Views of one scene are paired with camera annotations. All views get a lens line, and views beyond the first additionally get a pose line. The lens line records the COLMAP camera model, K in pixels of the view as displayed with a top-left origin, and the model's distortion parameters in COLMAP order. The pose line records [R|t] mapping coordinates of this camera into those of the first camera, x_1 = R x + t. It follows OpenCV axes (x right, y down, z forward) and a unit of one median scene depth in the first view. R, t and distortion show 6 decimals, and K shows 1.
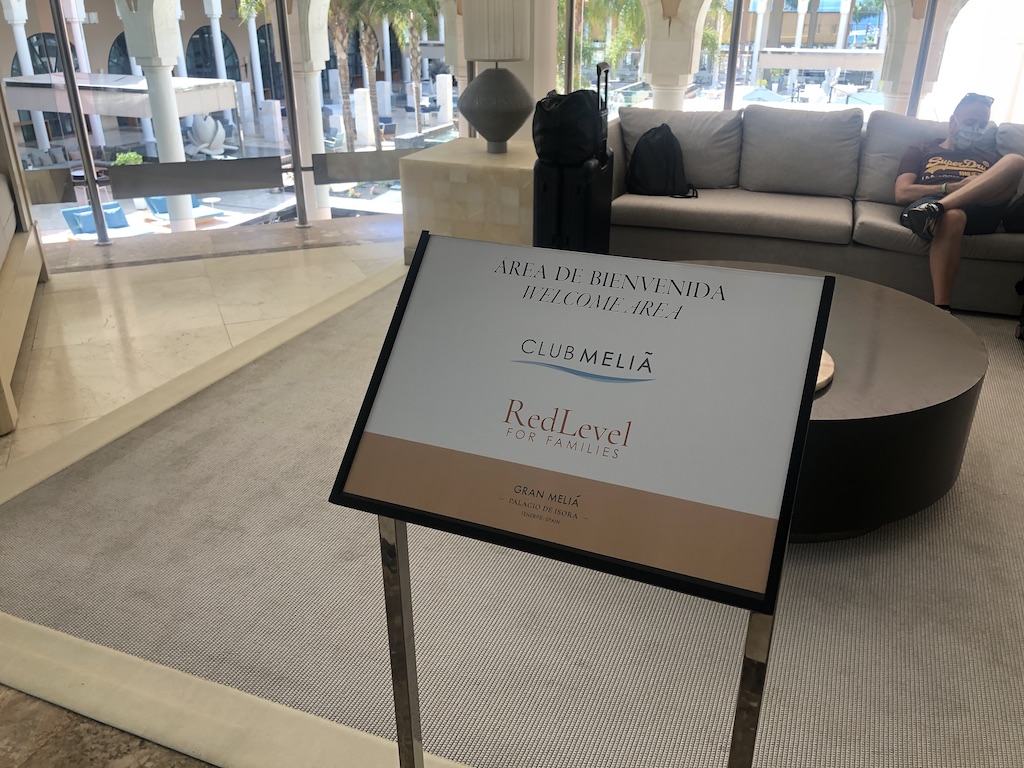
lens RADIAL K [[843.1, 0, 513.6], [0, 843.1, 384.3], [0, 0, 1]] dist [0.008991, 0.007927]
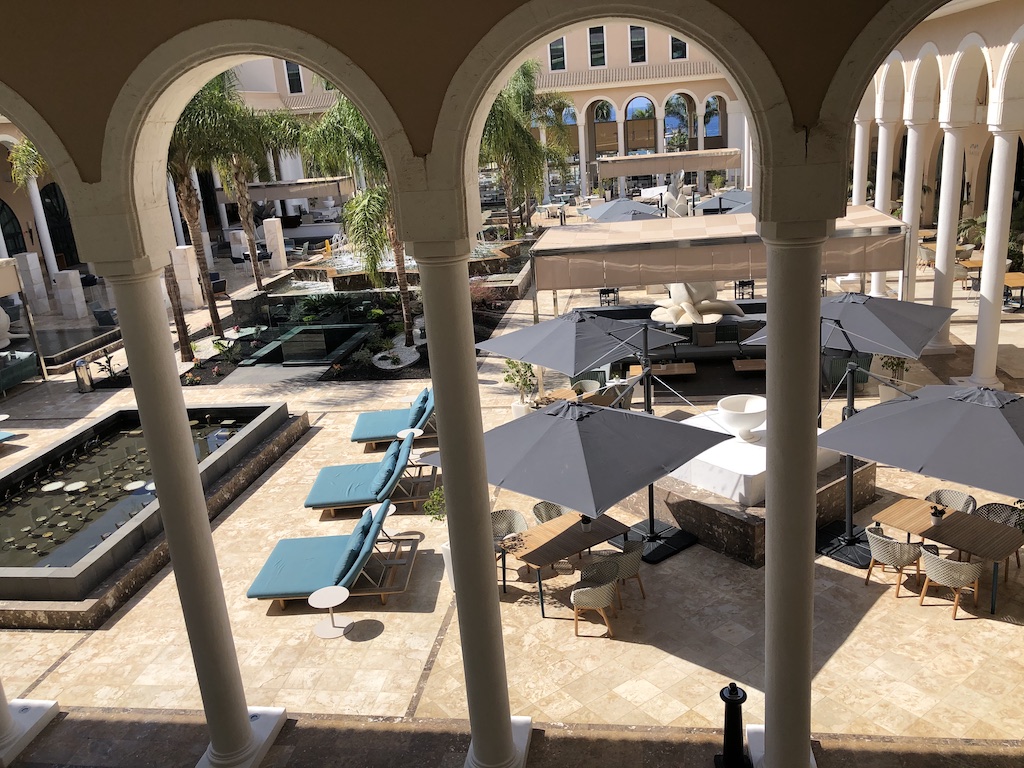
lens RADIAL K [[843.1, 0, 511.1], [0, 843.1, 381.6], [0, 0, 1]] dist [0.008991, 0.007927]
pose [[0.970865, -0.142515, 0.192641, -0.035652], [0.166865, 0.979054, -0.116660, -0.055526], [-0.171980, 0.145406, 0.974310, 0.119839]]
